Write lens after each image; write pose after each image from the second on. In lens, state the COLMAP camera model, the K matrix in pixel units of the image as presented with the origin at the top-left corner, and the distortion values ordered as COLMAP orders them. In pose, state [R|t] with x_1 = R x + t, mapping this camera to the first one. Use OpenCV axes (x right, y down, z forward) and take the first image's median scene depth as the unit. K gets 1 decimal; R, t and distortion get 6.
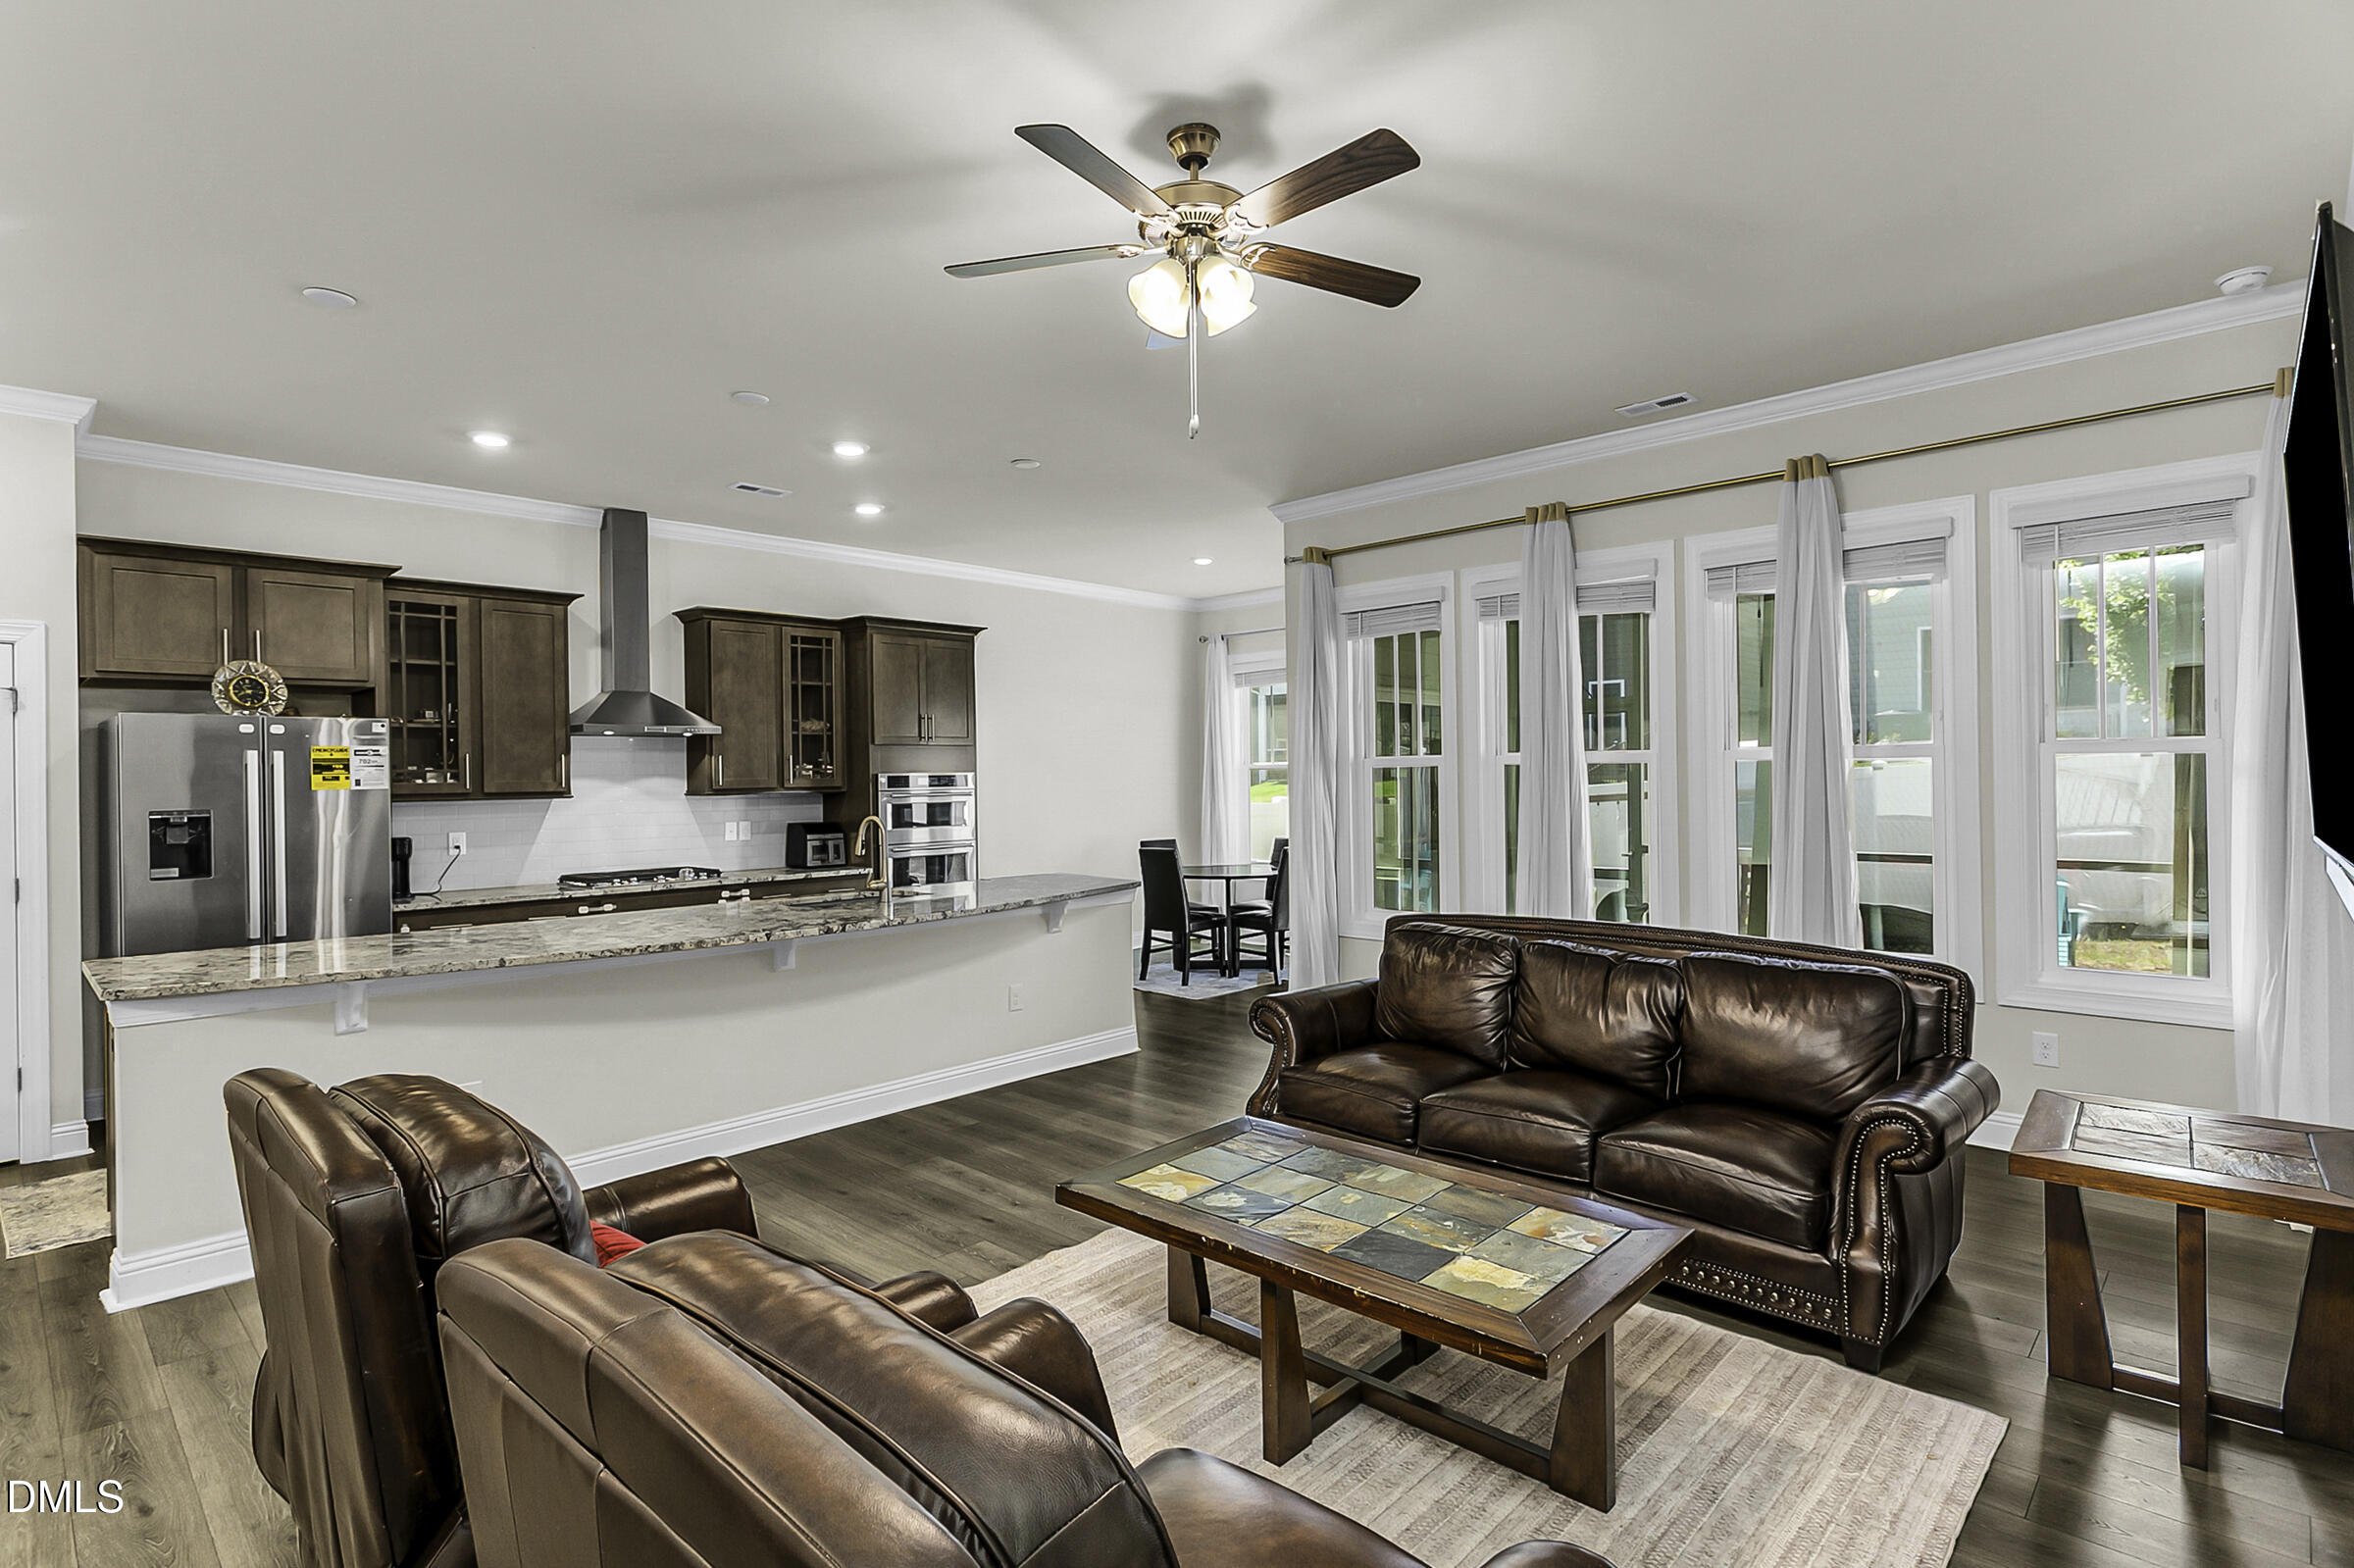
lens RADIAL K [[1146.8, 0, 1159.7], [0, 1146.8, 784.6], [0, 0, 1]] dist [0.003869, 0.000654]
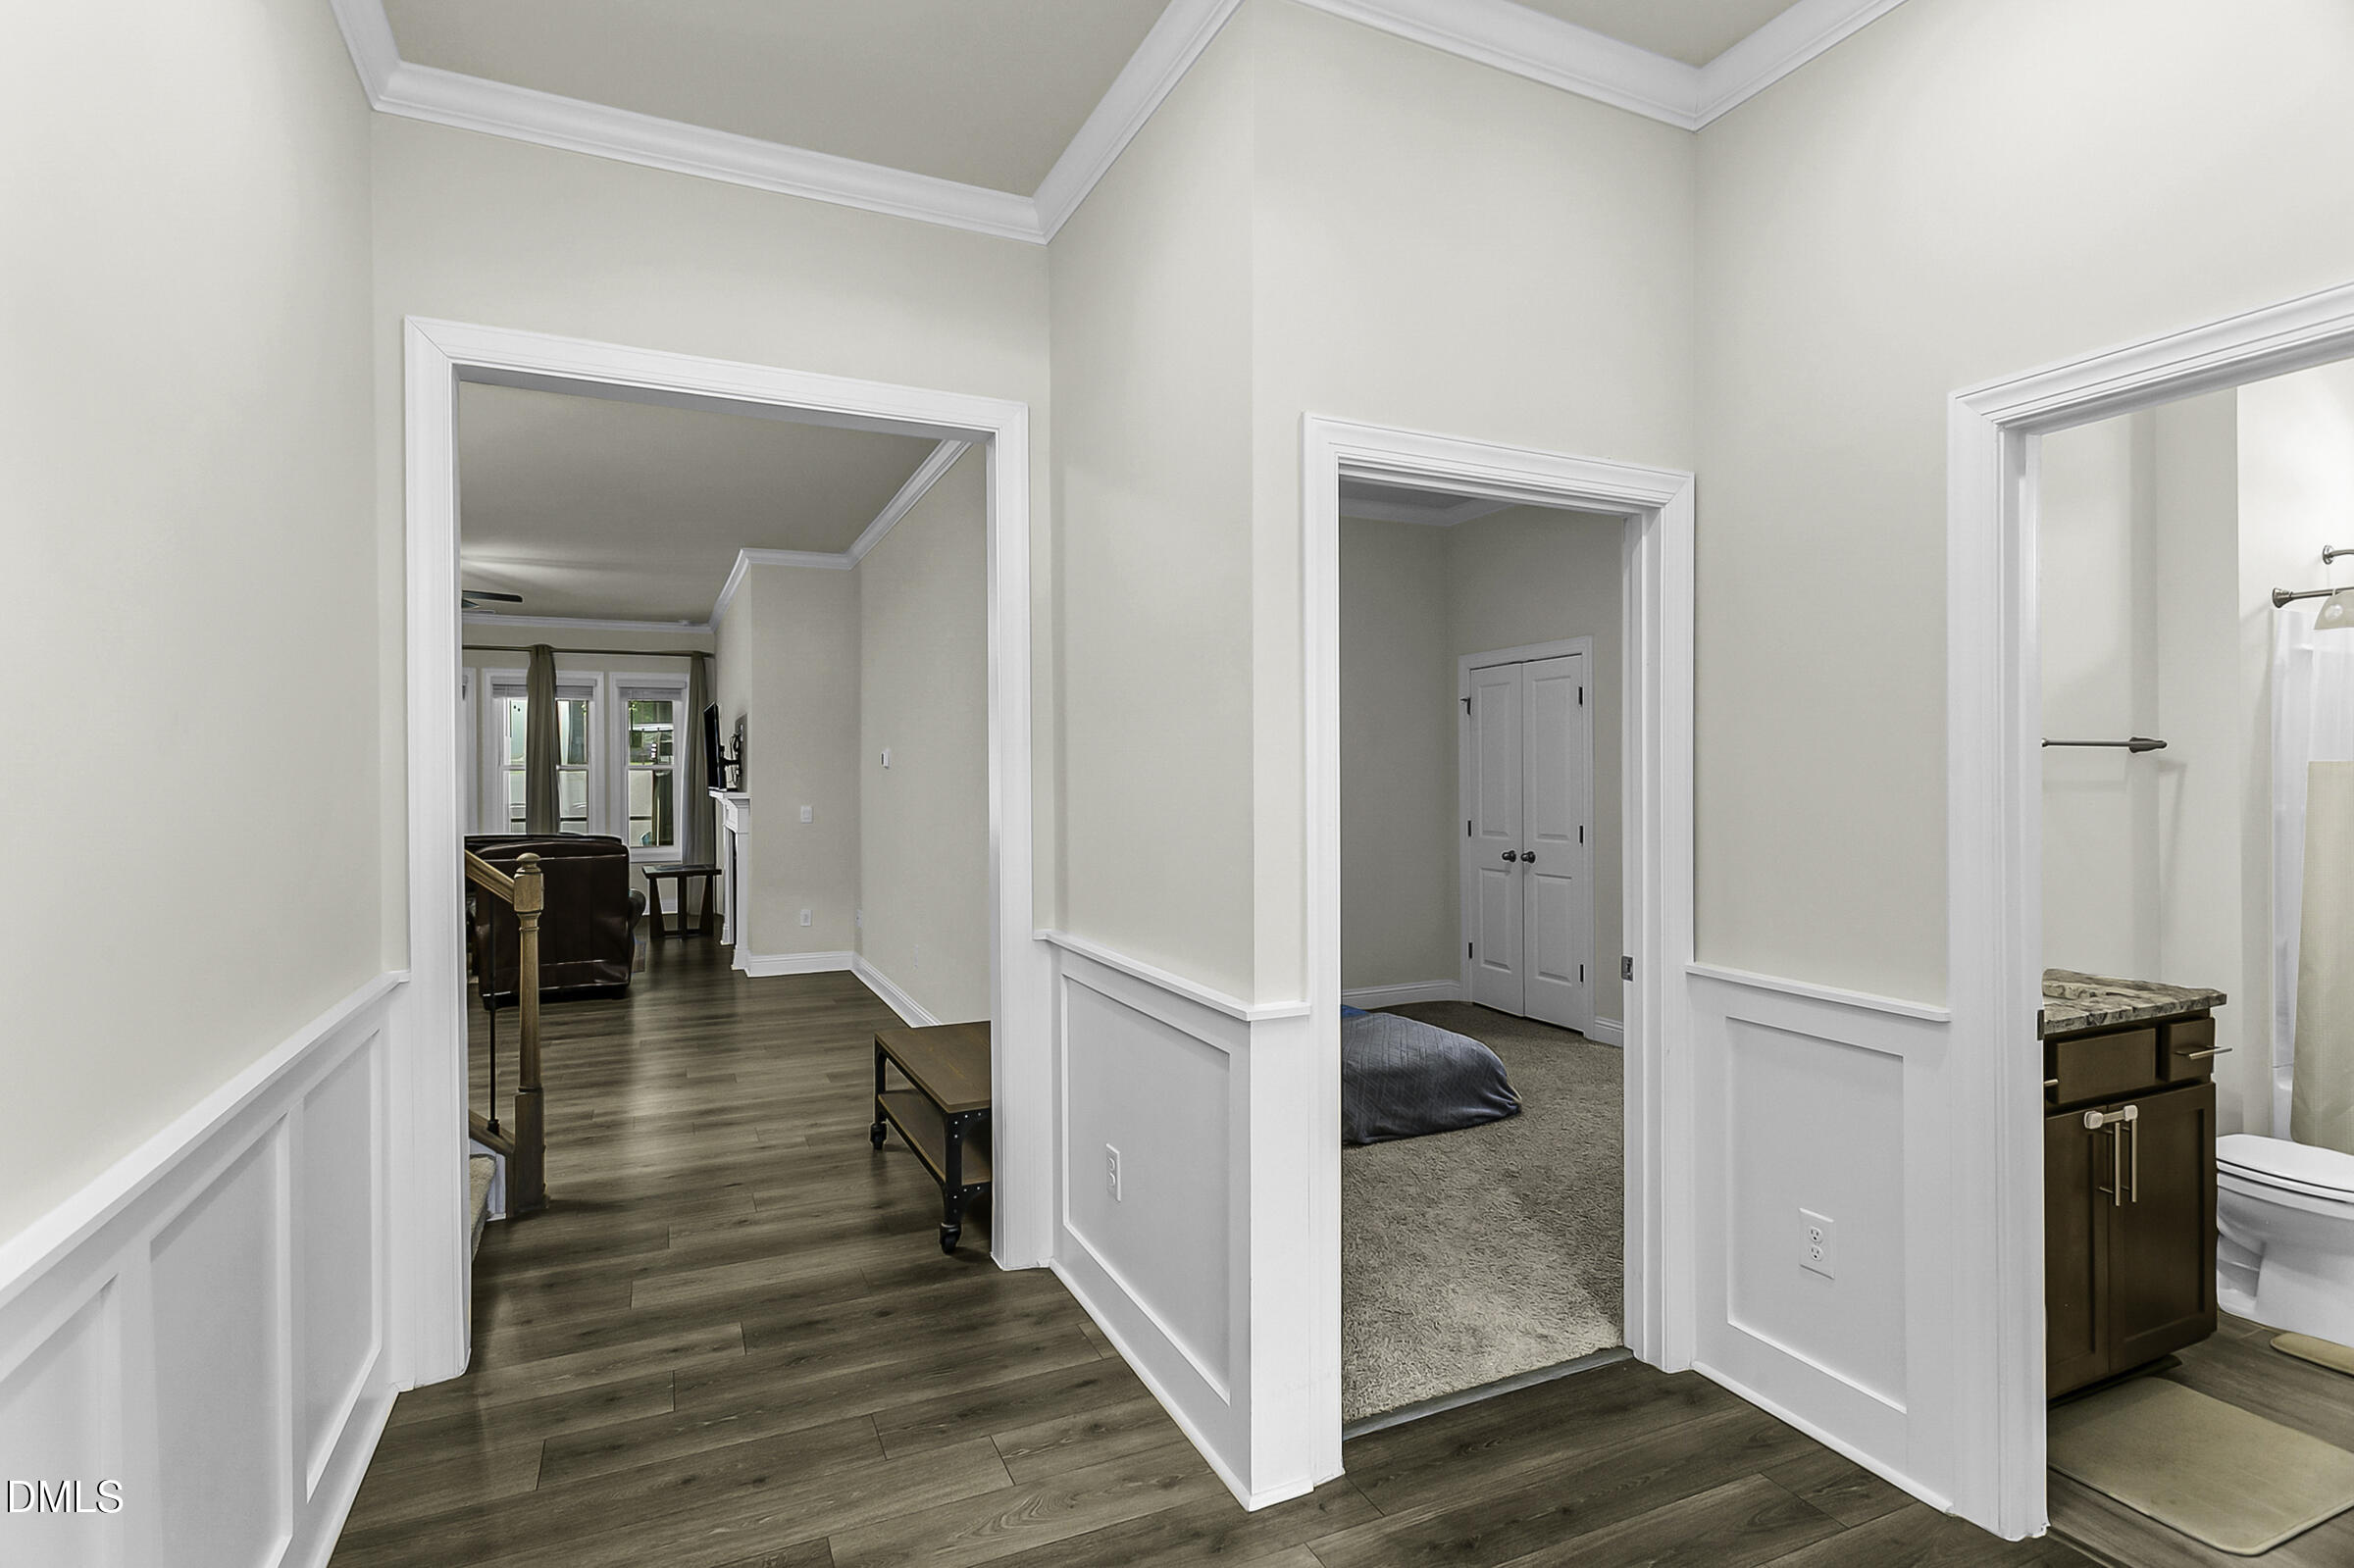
lens RADIAL K [[1146.8, 0, 1159.7], [0, 1146.8, 784.6], [0, 0, 1]] dist [0.003869, 0.000654]
pose [[0.374483, 0.012279, 0.927152, -0.943427], [0.005064, 0.999870, -0.015287, 0.038728], [-0.927220, 0.010420, 0.374373, -0.874883]]
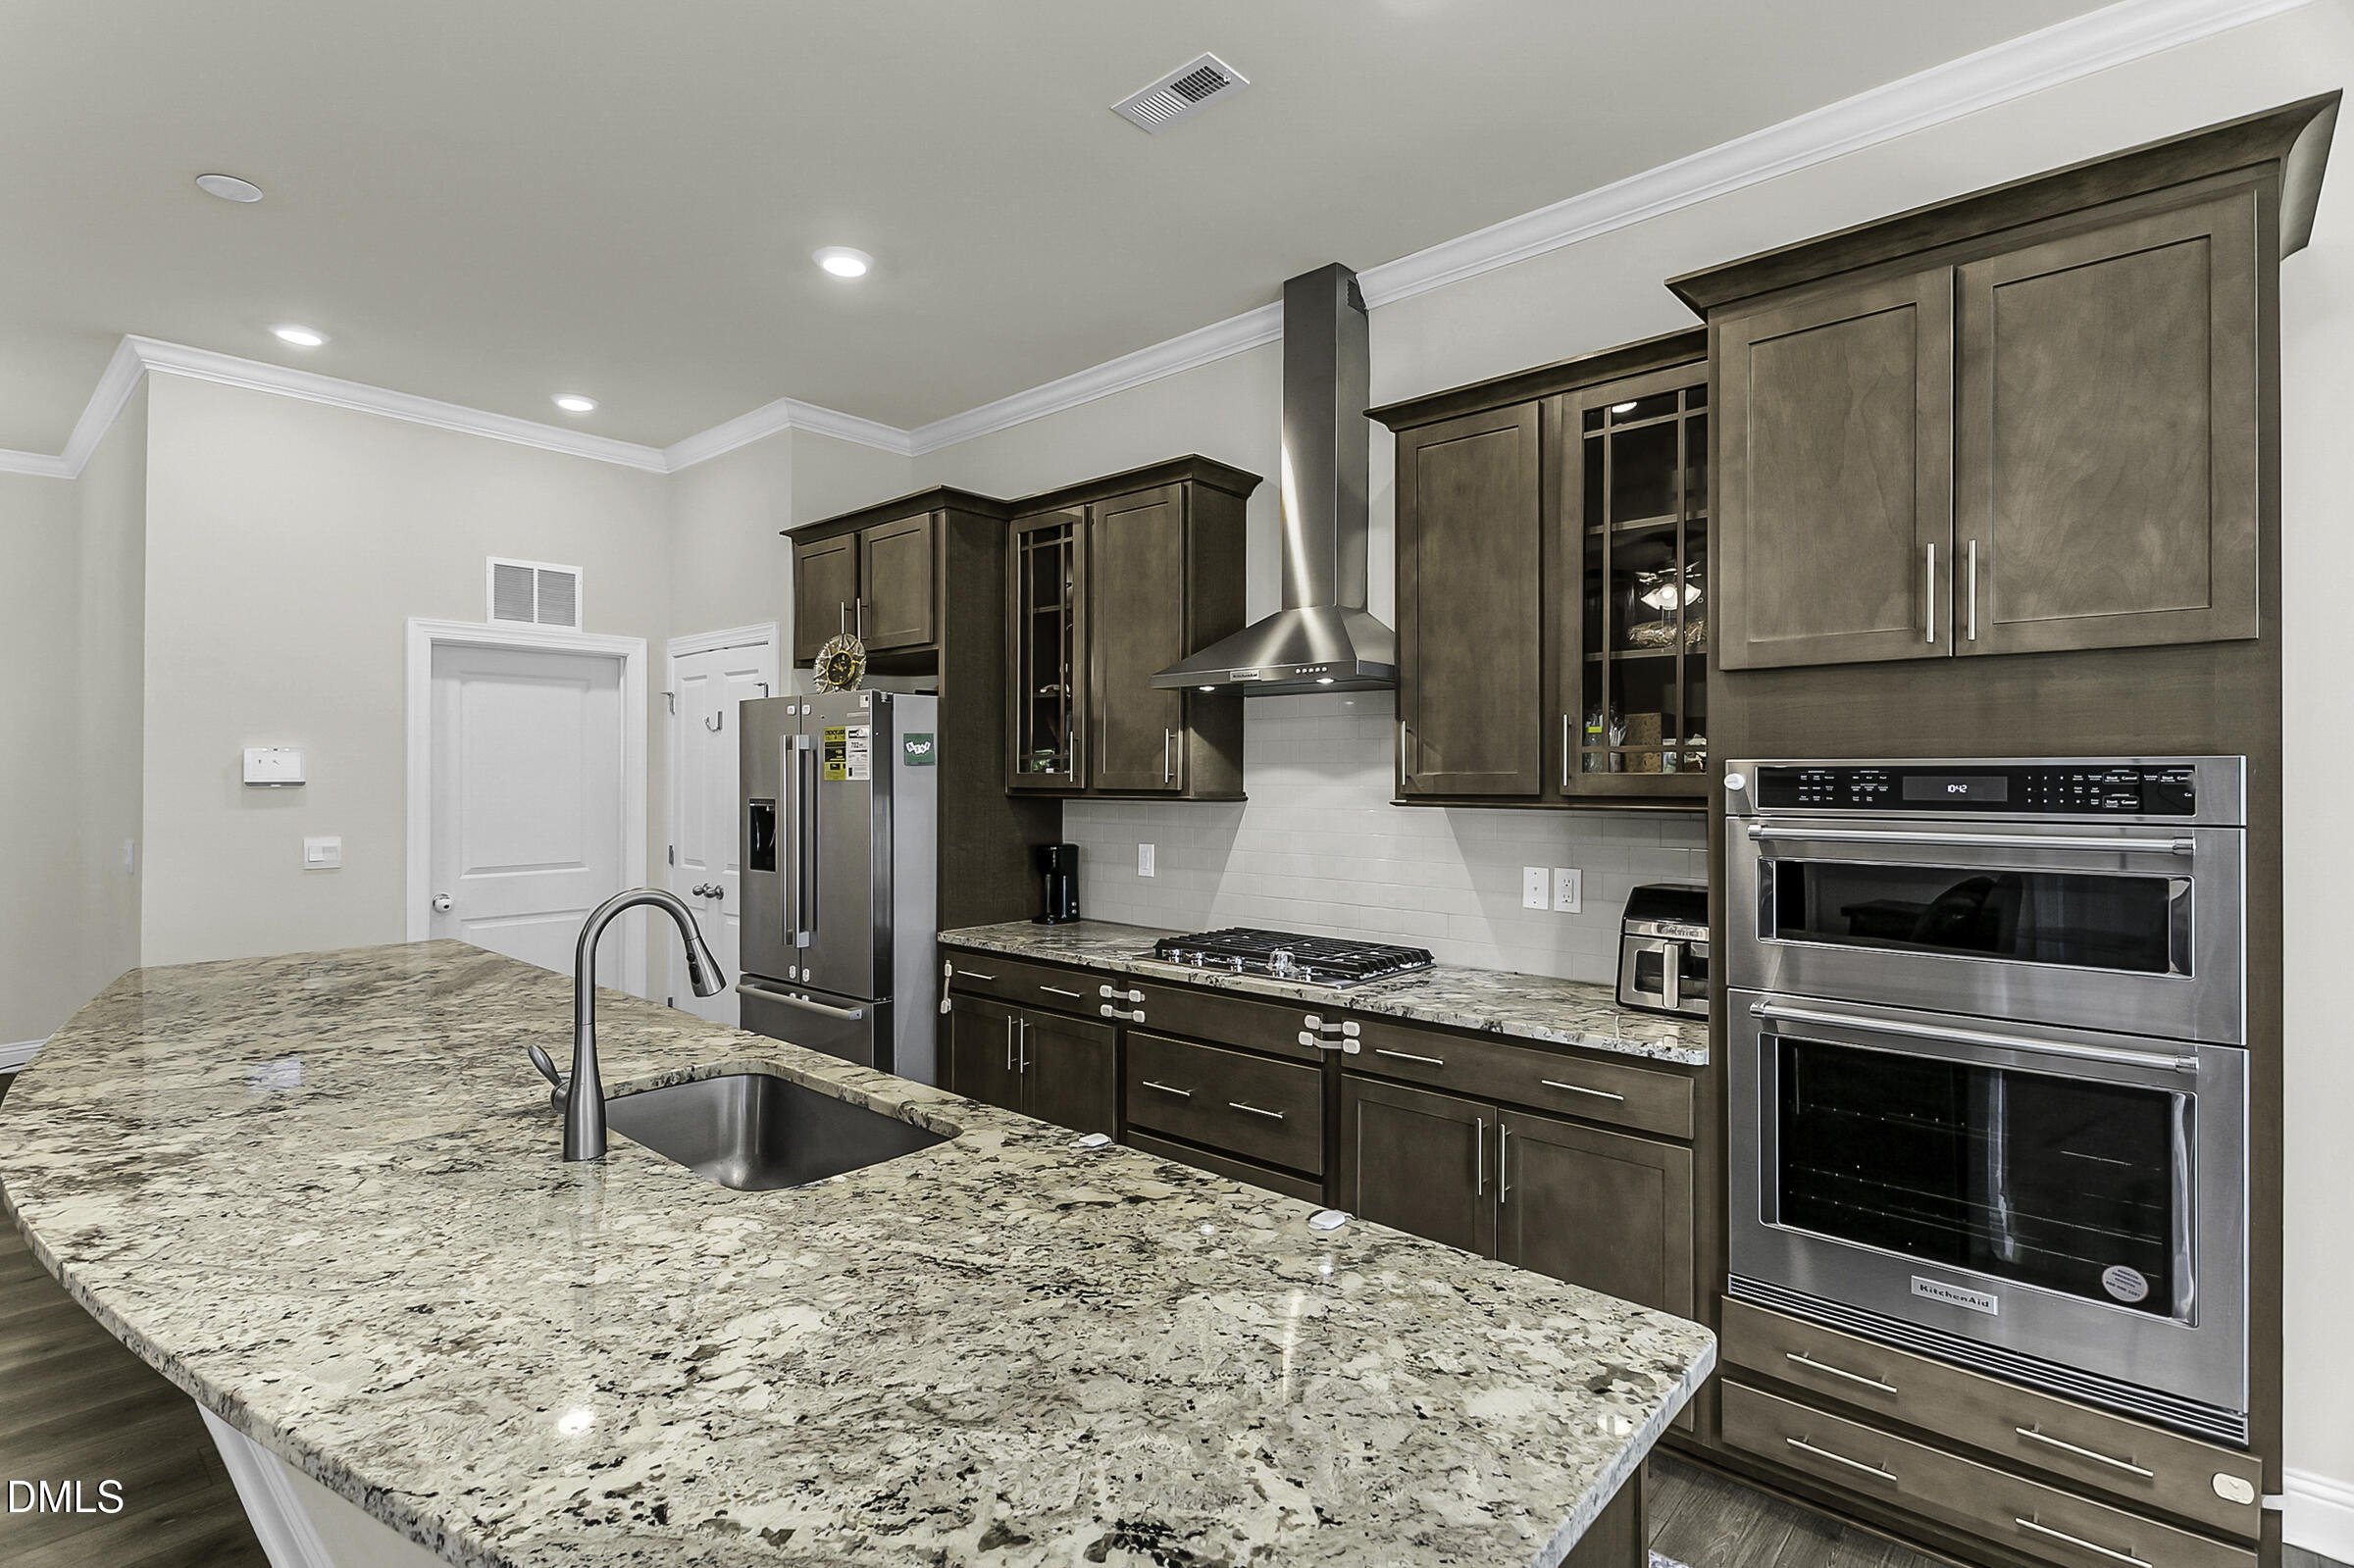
lens RADIAL K [[1127.2, 0, 1163.4], [0, 1127.2, 775.7], [0, 0, 1]] dist [0.003332, 0.000212]
pose [[0.034246, 0.017549, -0.999259, 0.074486], [-0.009331, 0.999808, 0.017238, -0.012848], [0.999370, 0.008733, 0.034403, 1.044227]]
